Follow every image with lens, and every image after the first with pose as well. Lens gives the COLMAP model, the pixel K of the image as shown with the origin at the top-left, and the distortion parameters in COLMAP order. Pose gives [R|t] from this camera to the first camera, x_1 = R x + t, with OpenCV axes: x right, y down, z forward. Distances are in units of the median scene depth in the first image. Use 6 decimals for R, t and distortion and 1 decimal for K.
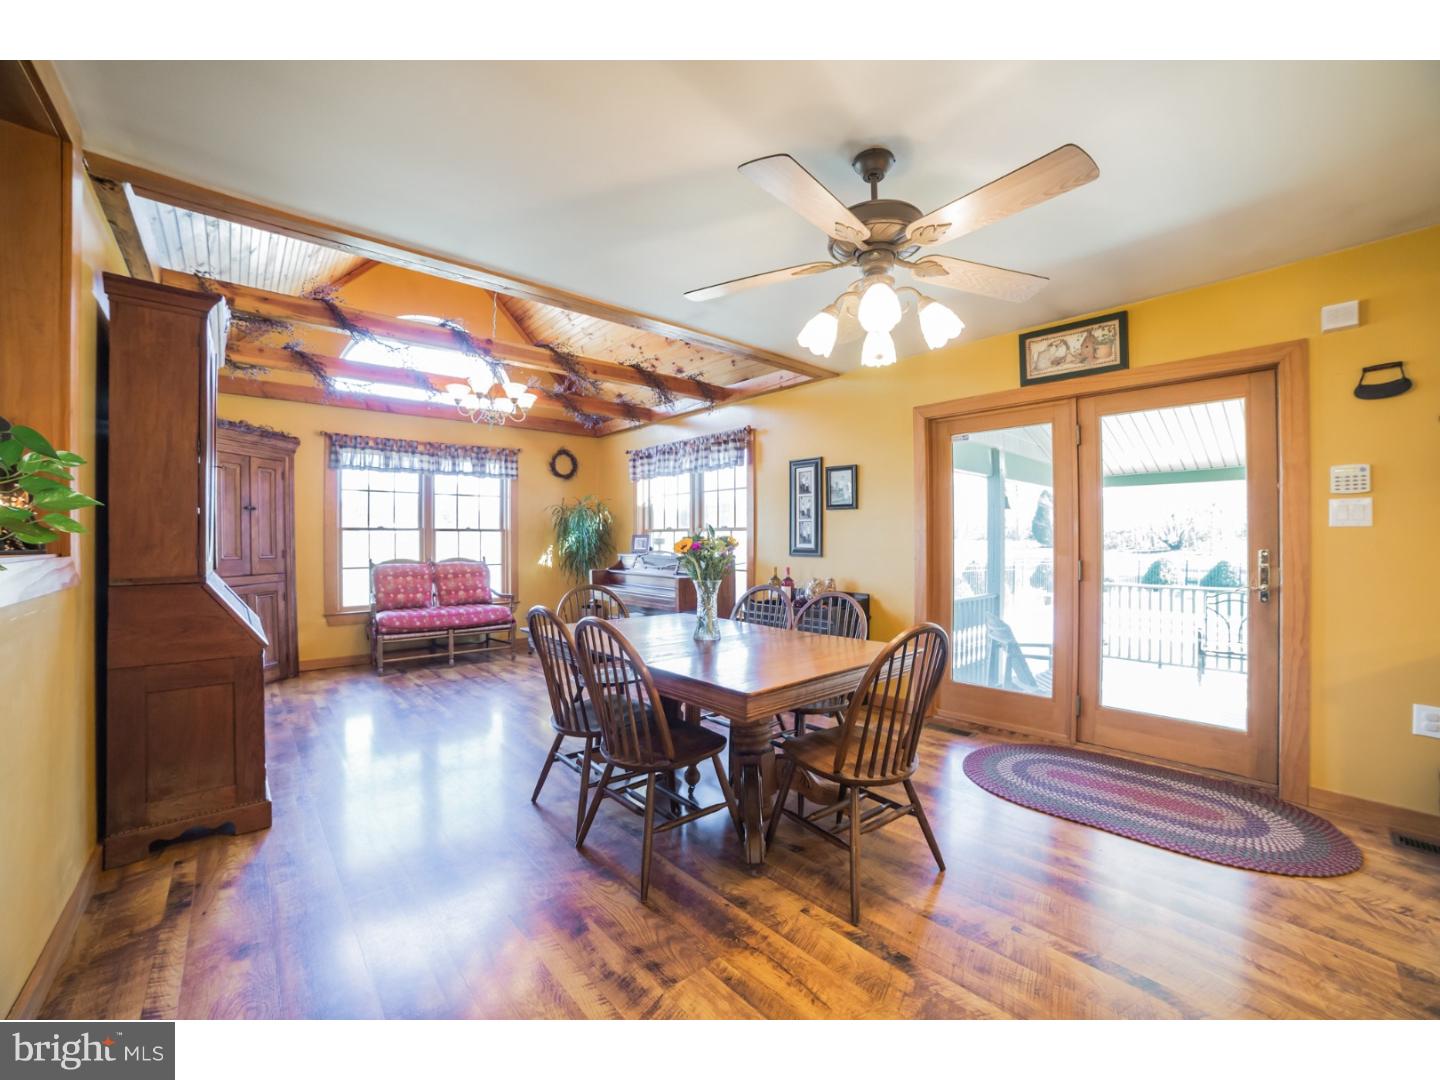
lens RADIAL K [[595.2, 0, 726.5], [0, 595.2, 532.2], [0, 0, 1]] dist [-0.087461, 0.031939]
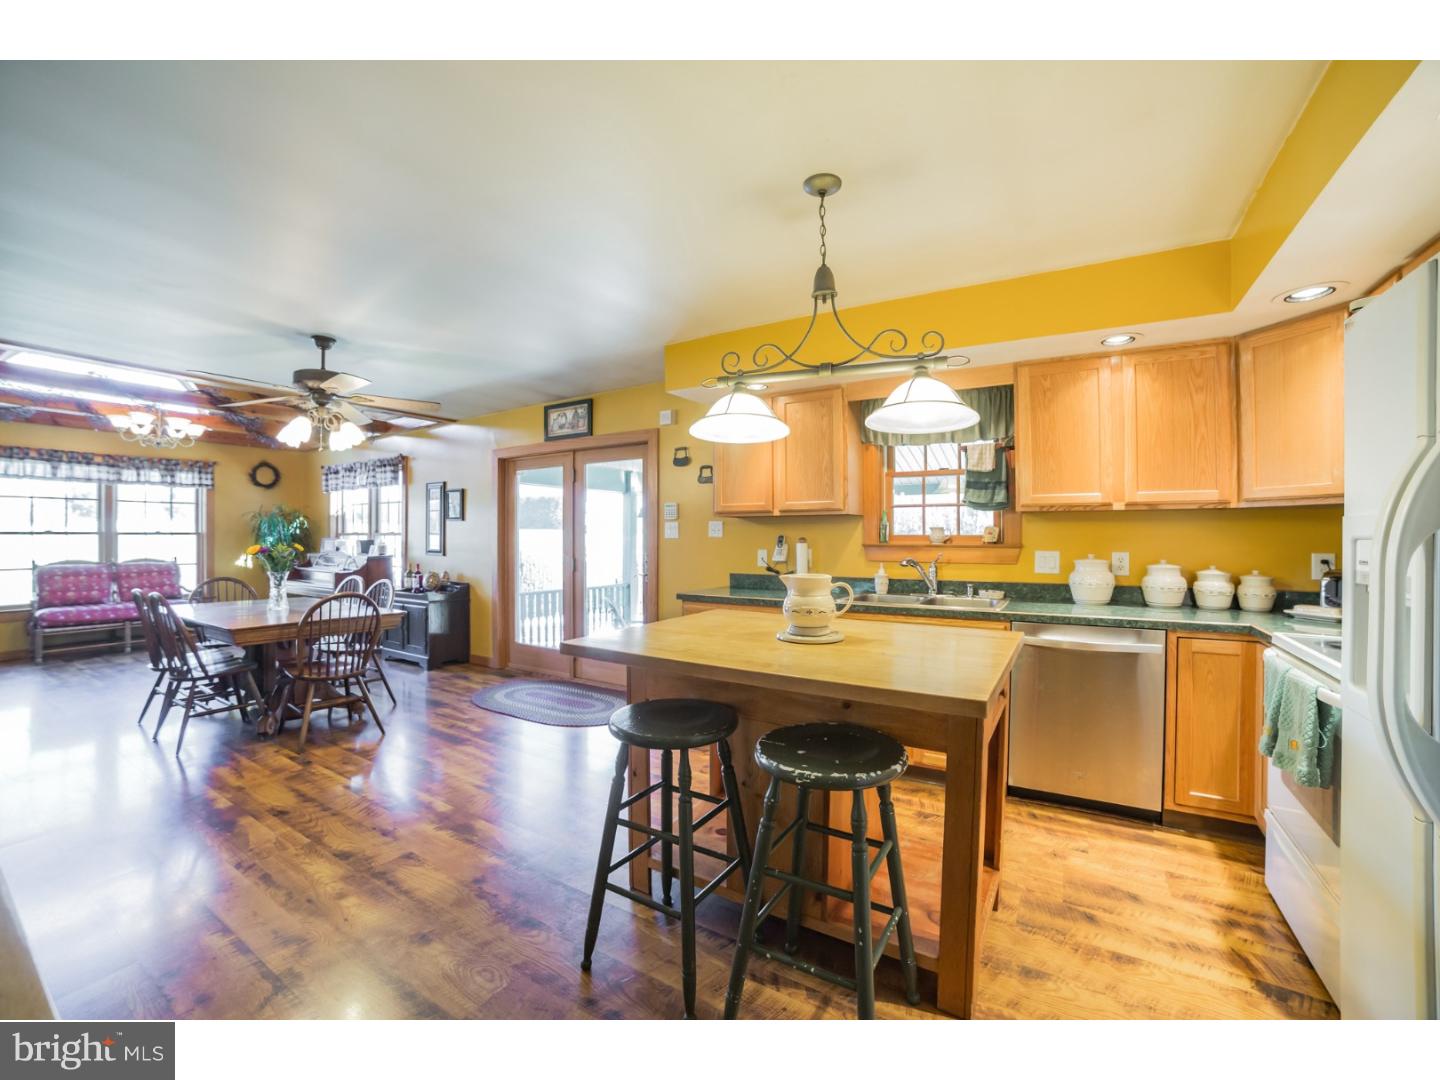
lens RADIAL K [[595.2, 0, 726.5], [0, 595.2, 532.2], [0, 0, 1]] dist [-0.087461, 0.031939]
pose [[0.960567, 0.003500, 0.278026, 0.352552], [-0.004370, 0.999987, 0.002510, -0.015853], [-0.278014, -0.003626, 0.960570, -0.382554]]
